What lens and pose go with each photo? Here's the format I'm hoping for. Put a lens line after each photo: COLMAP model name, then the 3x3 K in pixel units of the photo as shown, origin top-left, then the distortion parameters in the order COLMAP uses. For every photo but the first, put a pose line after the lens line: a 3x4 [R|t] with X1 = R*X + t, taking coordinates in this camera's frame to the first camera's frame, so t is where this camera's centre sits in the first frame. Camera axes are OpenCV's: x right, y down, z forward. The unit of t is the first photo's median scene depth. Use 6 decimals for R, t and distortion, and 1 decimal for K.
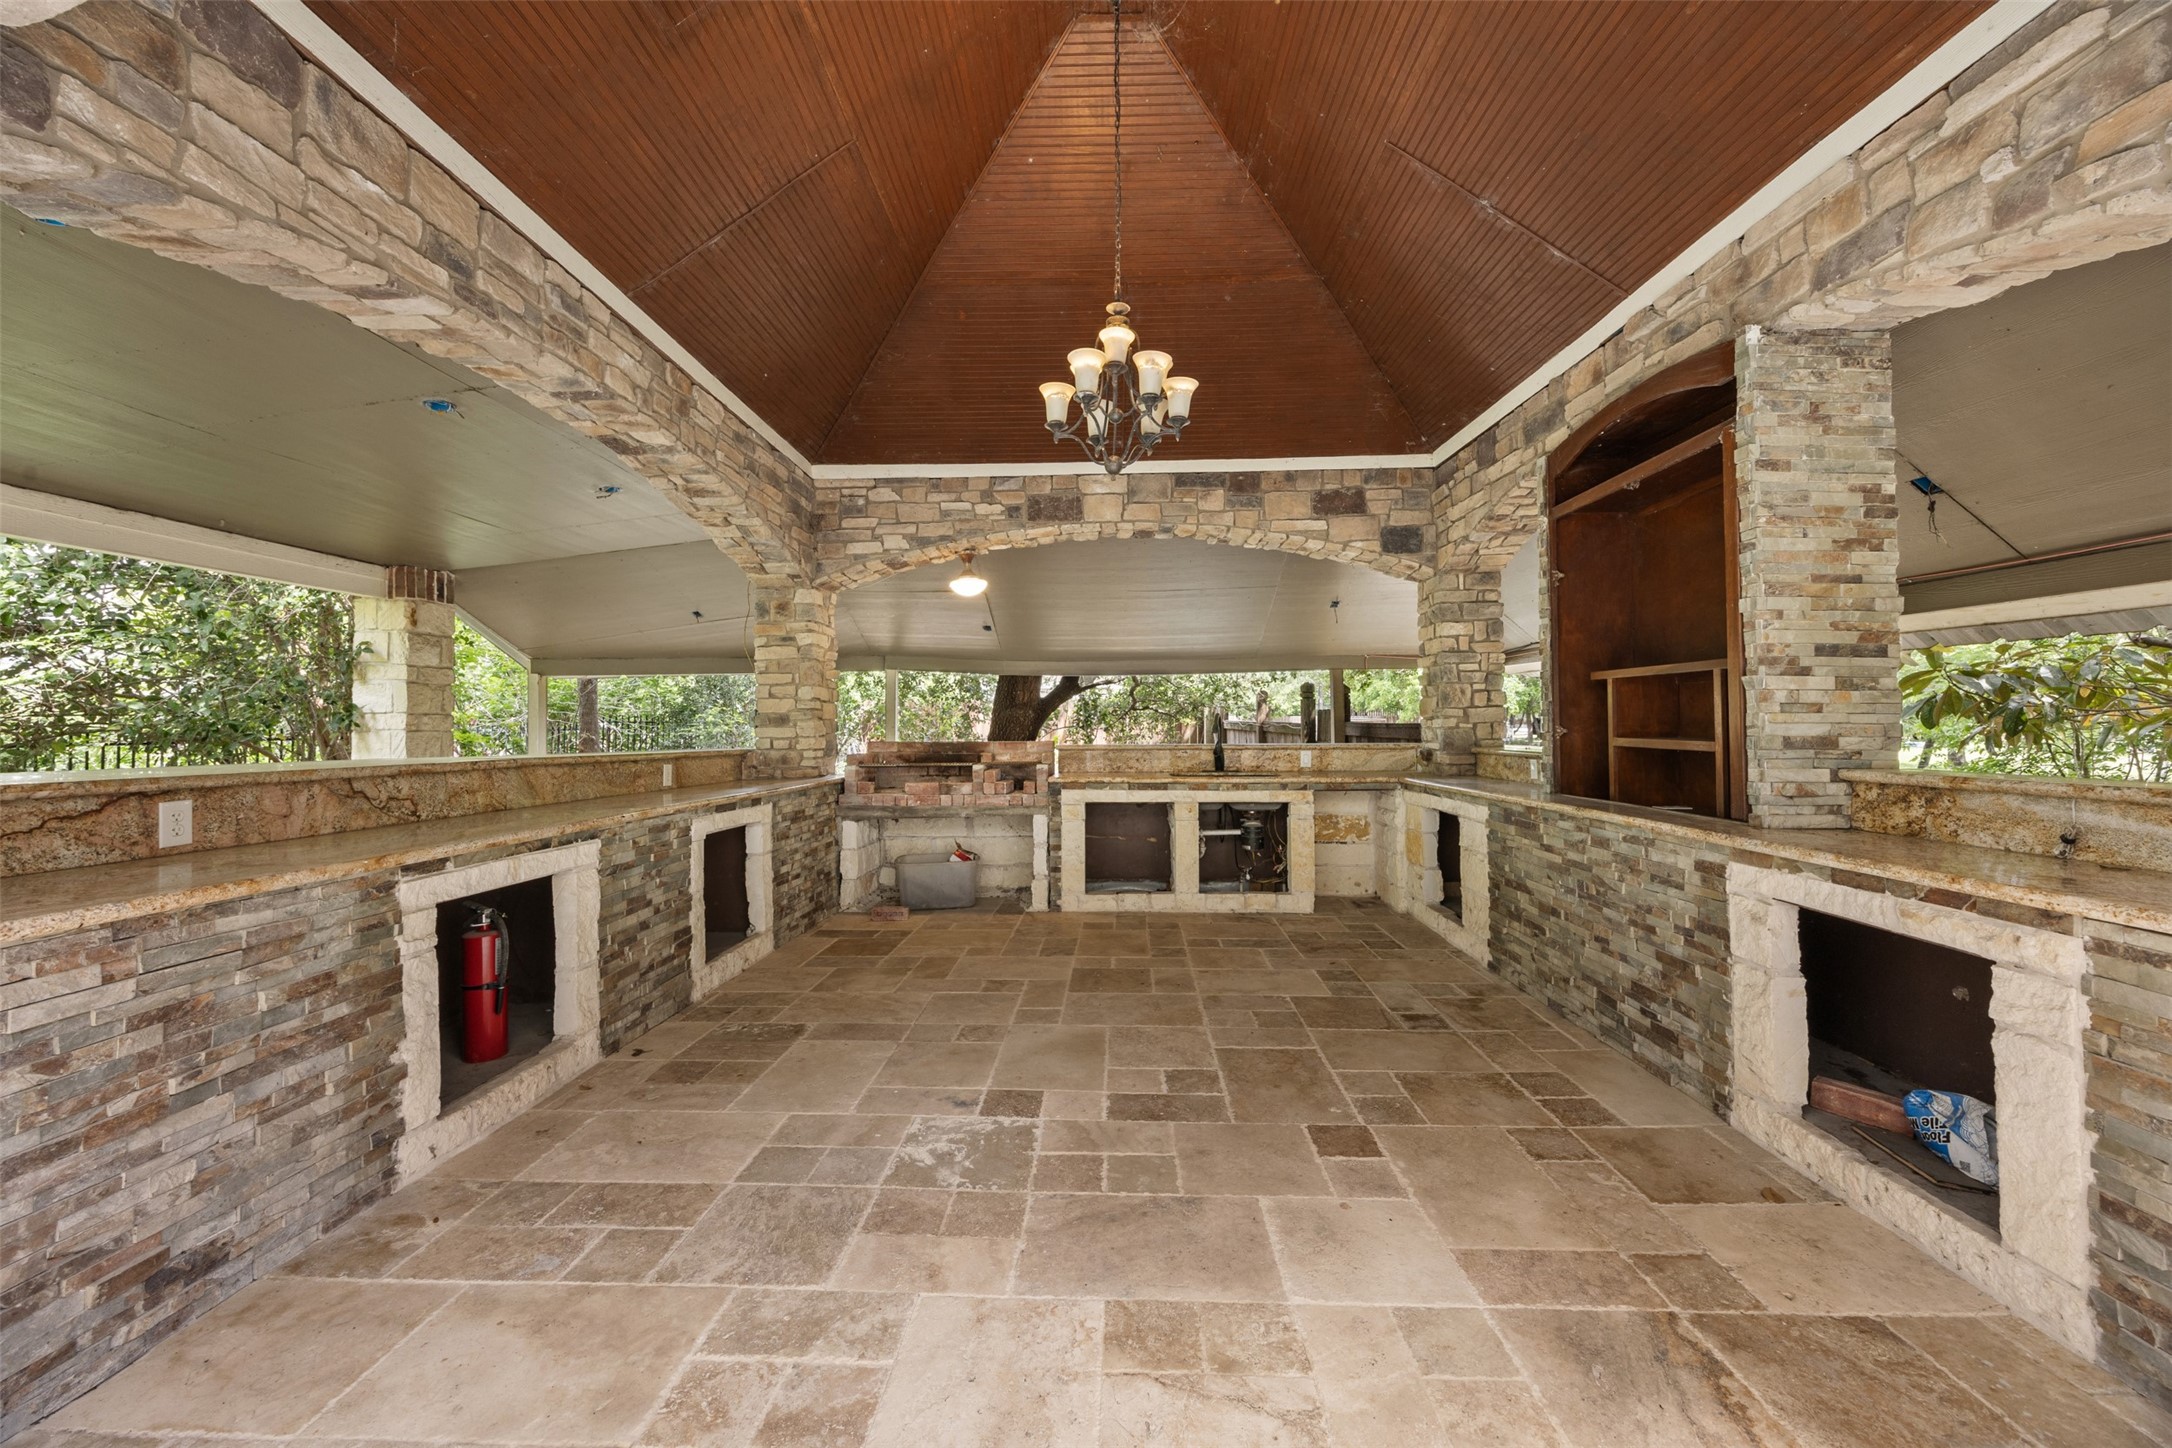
lens RADIAL K [[826.7, 0, 1090.4], [0, 826.7, 707.0], [0, 0, 1]] dist [-0.001294, -0.000668]
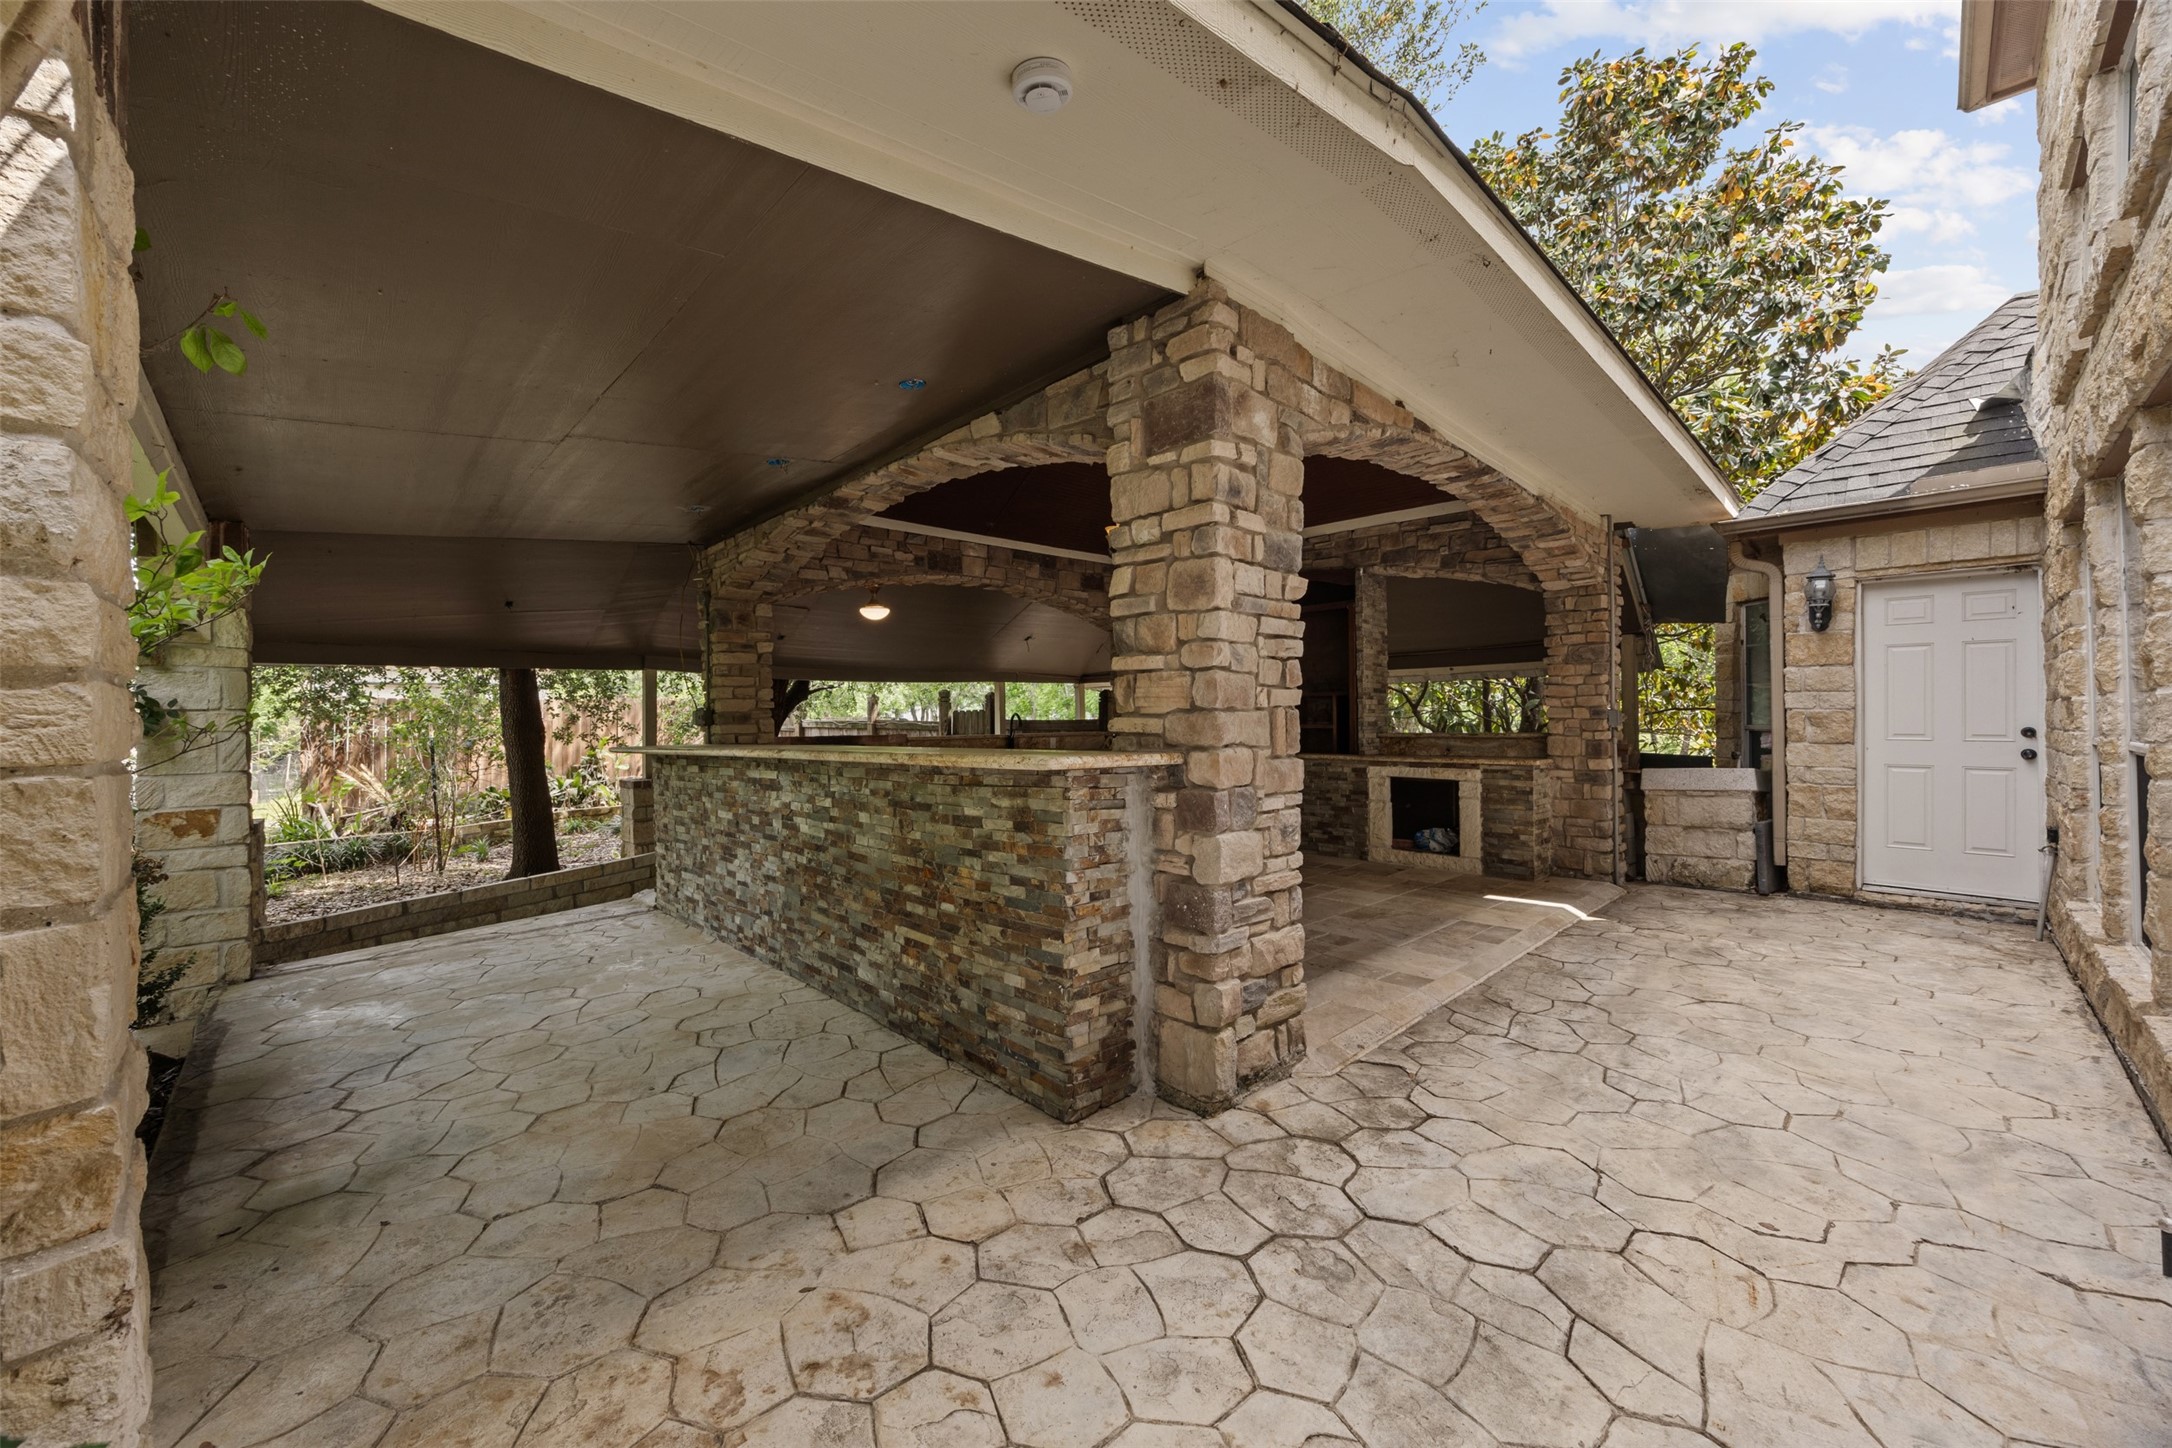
lens RADIAL K [[826.7, 0, 1087.9], [0, 826.7, 725.2], [0, 0, 1]] dist [-0.001294, -0.000668]
pose [[0.702678, -0.007314, 0.711470, -1.731140], [-0.005764, 0.999856, 0.015972, 0.009238], [-0.711485, -0.015324, 0.702534, -0.259866]]
